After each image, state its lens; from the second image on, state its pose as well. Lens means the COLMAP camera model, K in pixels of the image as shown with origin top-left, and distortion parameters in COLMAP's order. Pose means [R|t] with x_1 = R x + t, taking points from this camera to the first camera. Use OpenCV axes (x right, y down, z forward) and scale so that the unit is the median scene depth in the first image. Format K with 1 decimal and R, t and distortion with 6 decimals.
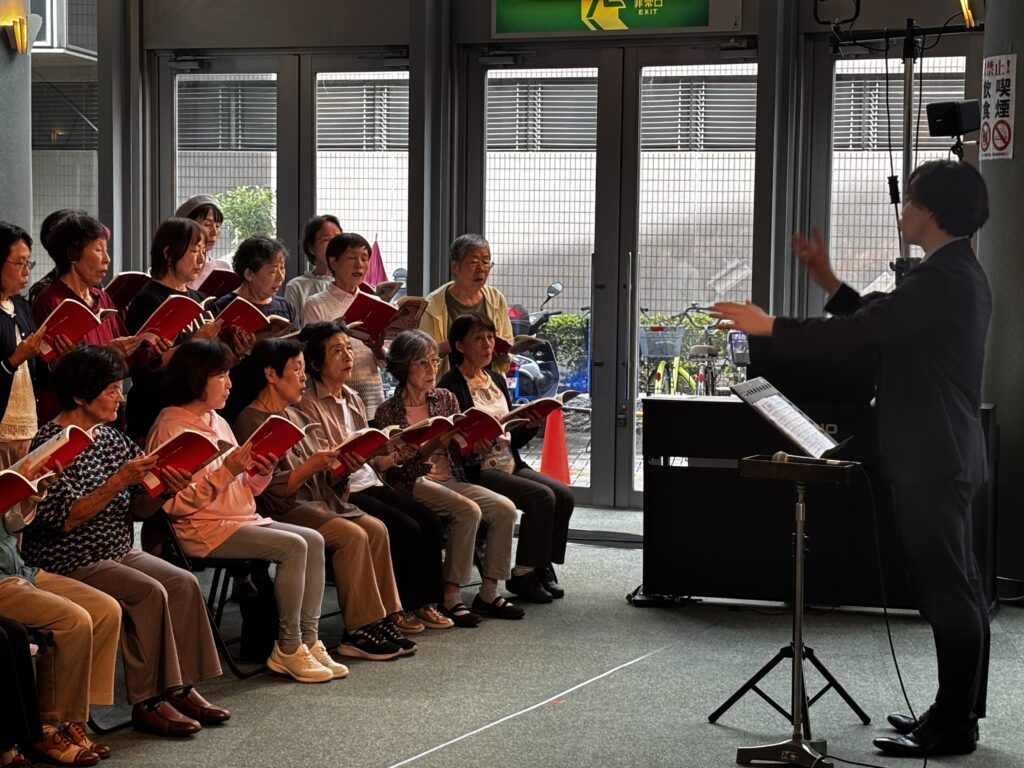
lens RADIAL K [[2279.2, 0, 512.0], [0, 2279.2, 388.8], [0, 0, 1]] dist [0.195252, 0.000000]
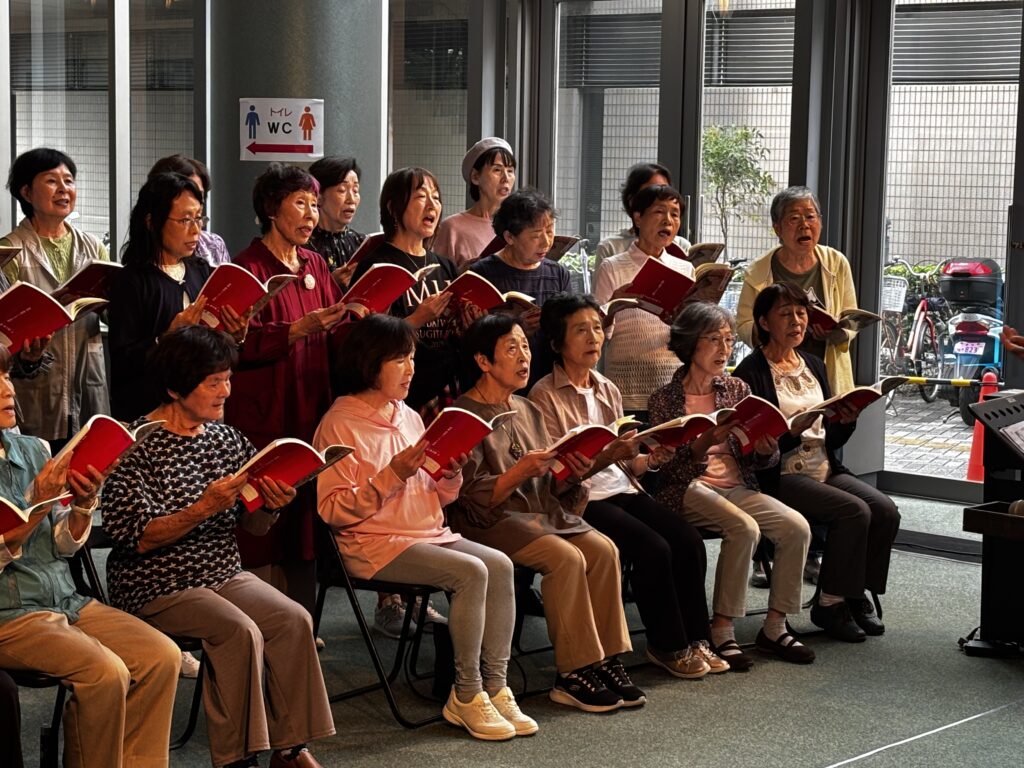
lens RADIAL K [[2279.2, 0, 511.7], [0, 2279.2, 378.1], [0, 0, 1]] dist [0.195252, 0.000000]
pose [[0.964809, 0.032639, -0.260920, 0.121129], [-0.026606, 0.999292, 0.026619, -0.021258], [0.261604, -0.018740, 0.964993, 0.202851]]
